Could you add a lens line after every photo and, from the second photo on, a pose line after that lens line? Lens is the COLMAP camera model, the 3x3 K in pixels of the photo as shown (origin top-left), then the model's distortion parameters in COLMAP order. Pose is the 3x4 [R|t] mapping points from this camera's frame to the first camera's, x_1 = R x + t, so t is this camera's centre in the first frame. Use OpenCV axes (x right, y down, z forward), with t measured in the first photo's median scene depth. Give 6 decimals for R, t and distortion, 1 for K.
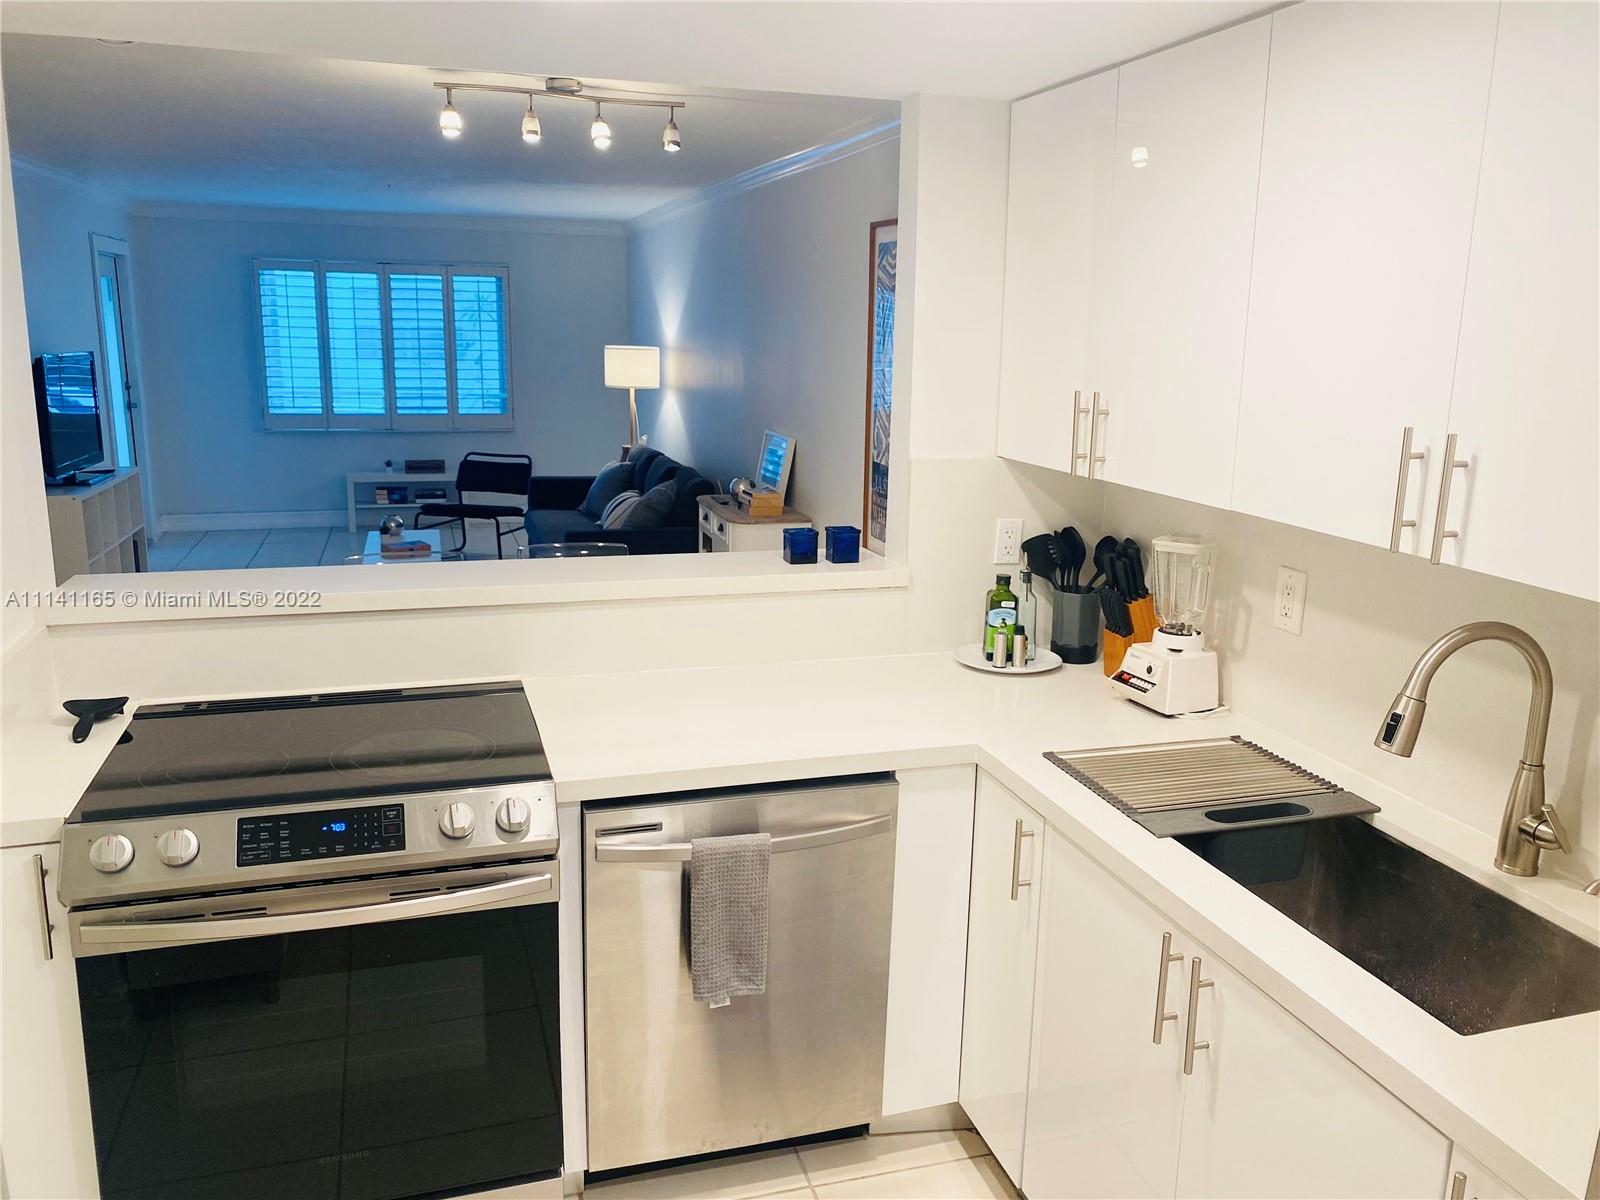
lens RADIAL K [[1217.1, 0, 808.0], [0, 1217.1, 588.9], [0, 0, 1]] dist [0.036602, -0.058610]
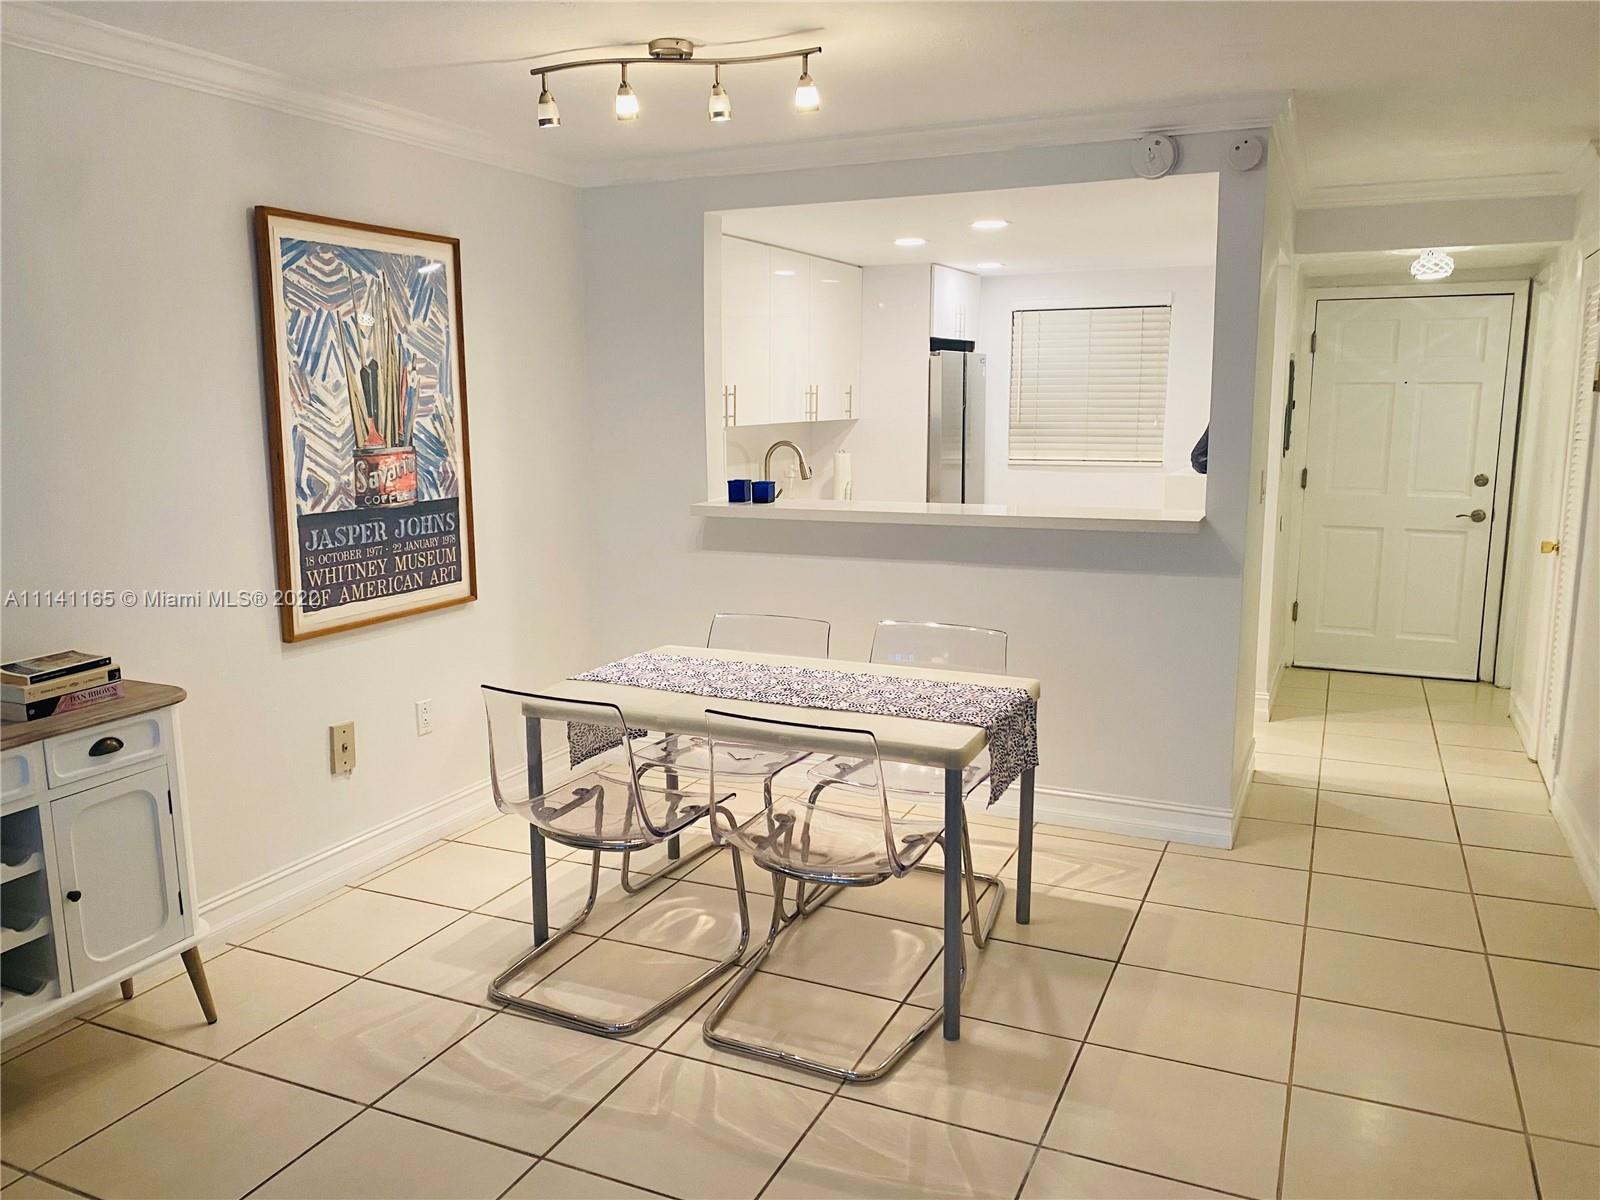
lens RADIAL K [[1217.1, 0, 790.1], [0, 1217.1, 591.8], [0, 0, 1]] dist [0.036602, -0.058610]
pose [[-0.740764, -0.125346, 0.659967, -1.241357], [0.135928, 0.934147, 0.329989, -0.490681], [-0.657869, 0.334152, -0.674945, 2.386804]]
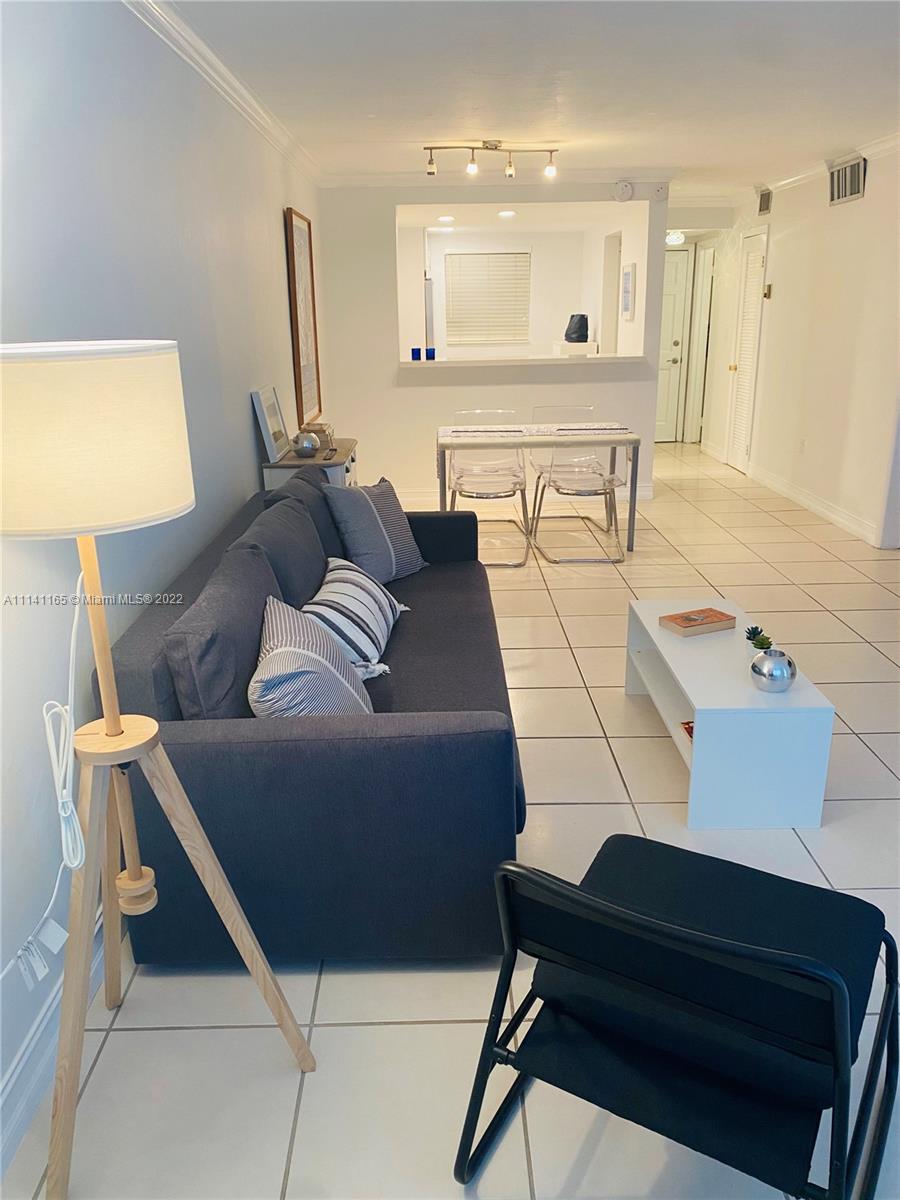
lens RADIAL K [[912.8, 0, 433.1], [0, 912.8, 597.8], [0, 0, 1]] dist [0.036602, -0.058610]
pose [[-0.953276, -0.099098, 0.285386, -0.853706], [0.061338, 0.861501, 0.504037, -0.776833], [-0.295809, 0.497991, -0.815170, 3.689030]]
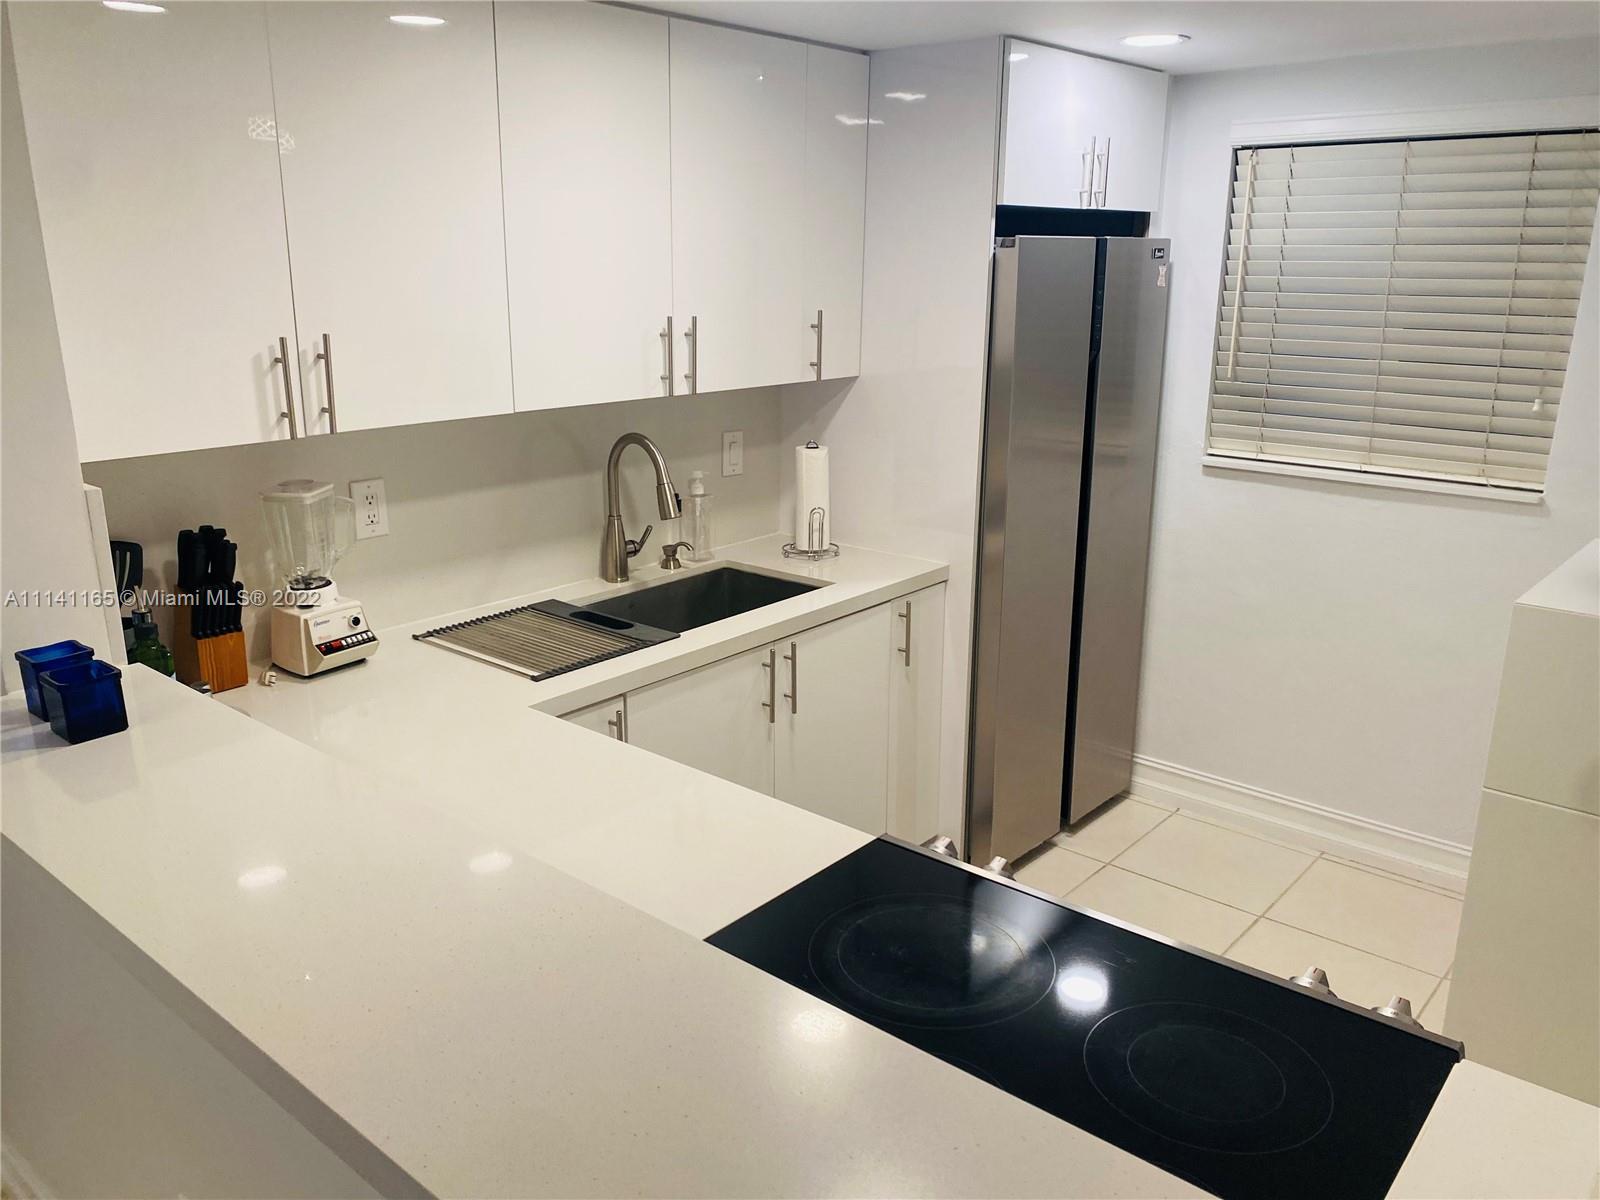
lens RADIAL K [[1217.1, 0, 791.1], [0, 1217.1, 602.8], [0, 0, 1]] dist [0.036602, -0.058610]
pose [[-0.517602, -0.252778, 0.817430, -0.665034], [0.172797, 0.904796, 0.389210, -0.256381], [-0.837991, 0.342706, -0.424645, 1.104359]]
